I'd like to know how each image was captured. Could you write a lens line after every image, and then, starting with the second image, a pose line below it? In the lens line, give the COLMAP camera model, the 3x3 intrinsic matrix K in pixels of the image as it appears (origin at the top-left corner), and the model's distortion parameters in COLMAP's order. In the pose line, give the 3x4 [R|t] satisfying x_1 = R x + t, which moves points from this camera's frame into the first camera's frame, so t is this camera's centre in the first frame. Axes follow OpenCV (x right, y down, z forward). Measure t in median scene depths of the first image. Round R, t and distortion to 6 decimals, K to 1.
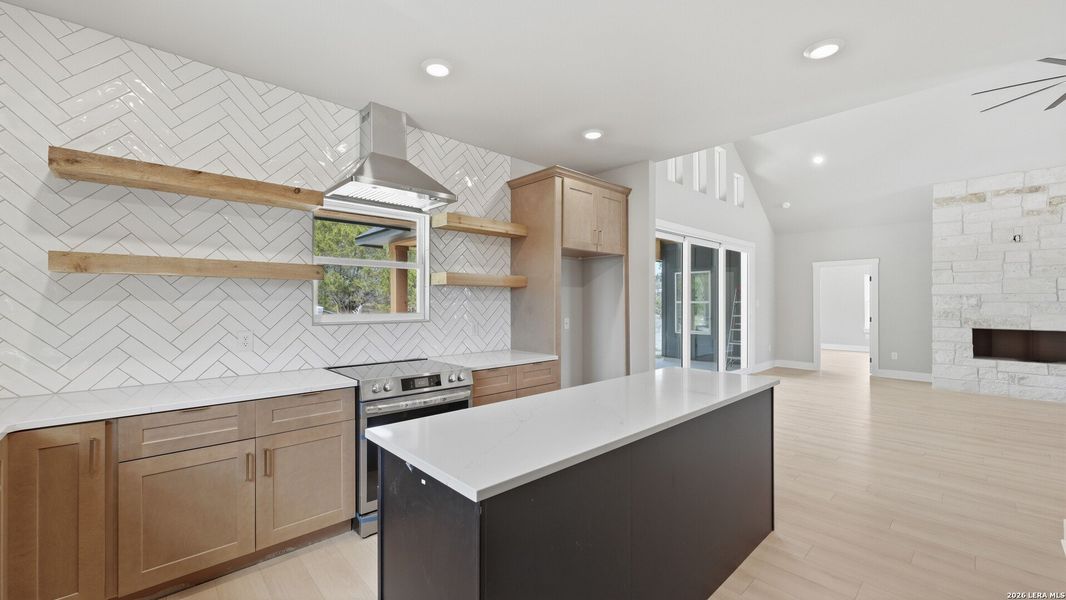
lens RADIAL K [[427.6, 0, 530.8], [0, 427.6, 300.5], [0, 0, 1]] dist [-0.007583, 0.001148]
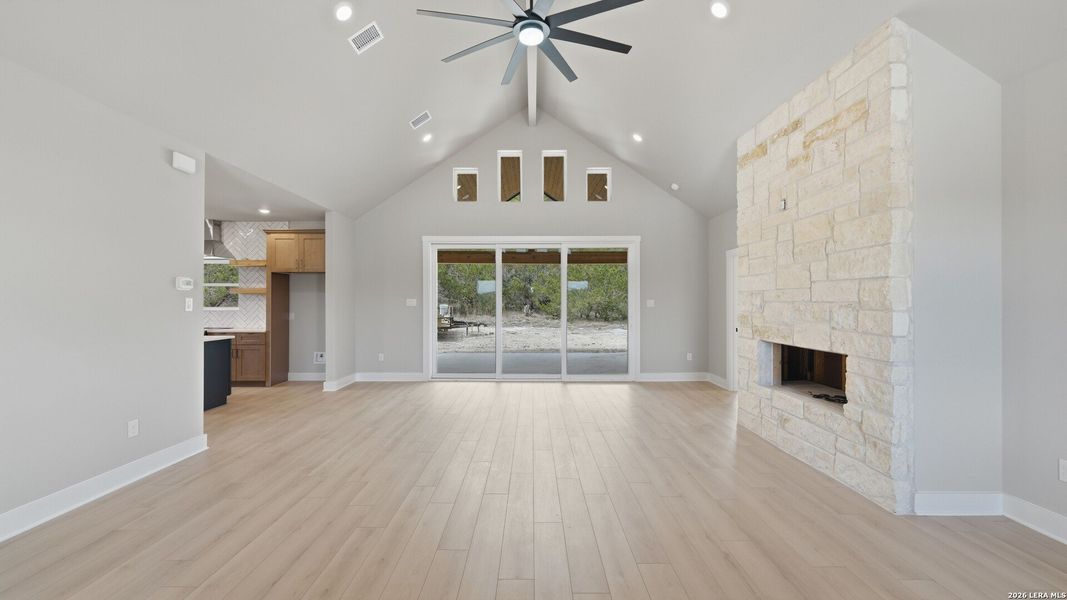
lens RADIAL K [[428.0, 0, 529.1], [0, 428.0, 297.8], [0, 0, 1]] dist [-0.007583, 0.001148]
pose [[0.730649, -0.005799, -0.682729, 2.133854], [0.002534, 0.999980, -0.005782, -0.000073], [0.682749, 0.002494, 0.730649, 0.413102]]
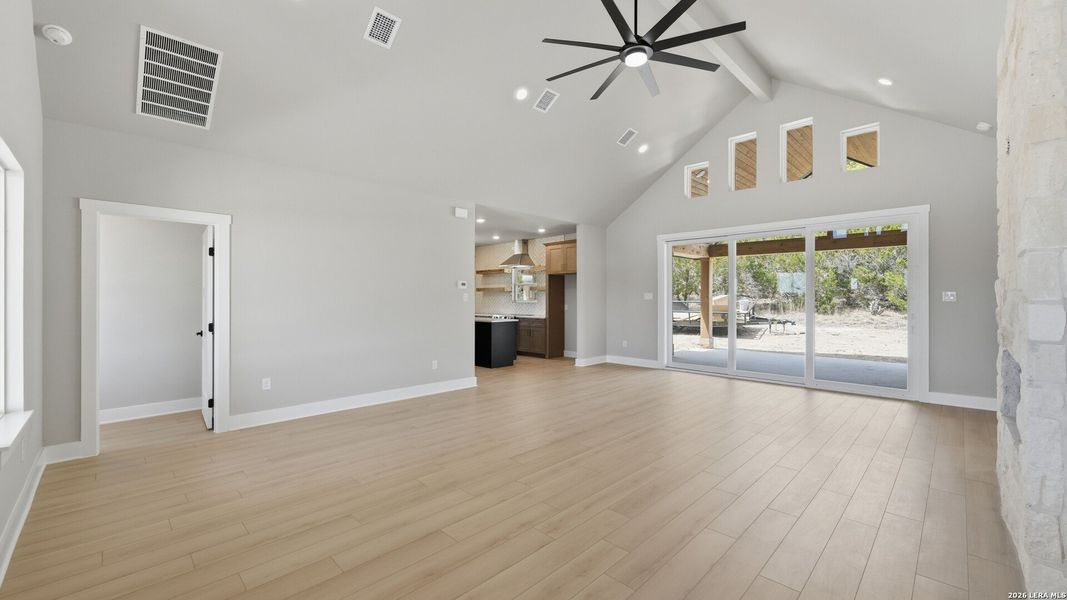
lens RADIAL K [[428.0, 0, 526.4], [0, 428.0, 295.6], [0, 0, 1]] dist [-0.007583, 0.001148]
pose [[0.026122, -0.004982, -0.999646, 2.557526], [0.005891, 0.999971, -0.004829, 0.011547], [0.999641, -0.005762, 0.026150, 0.801863]]
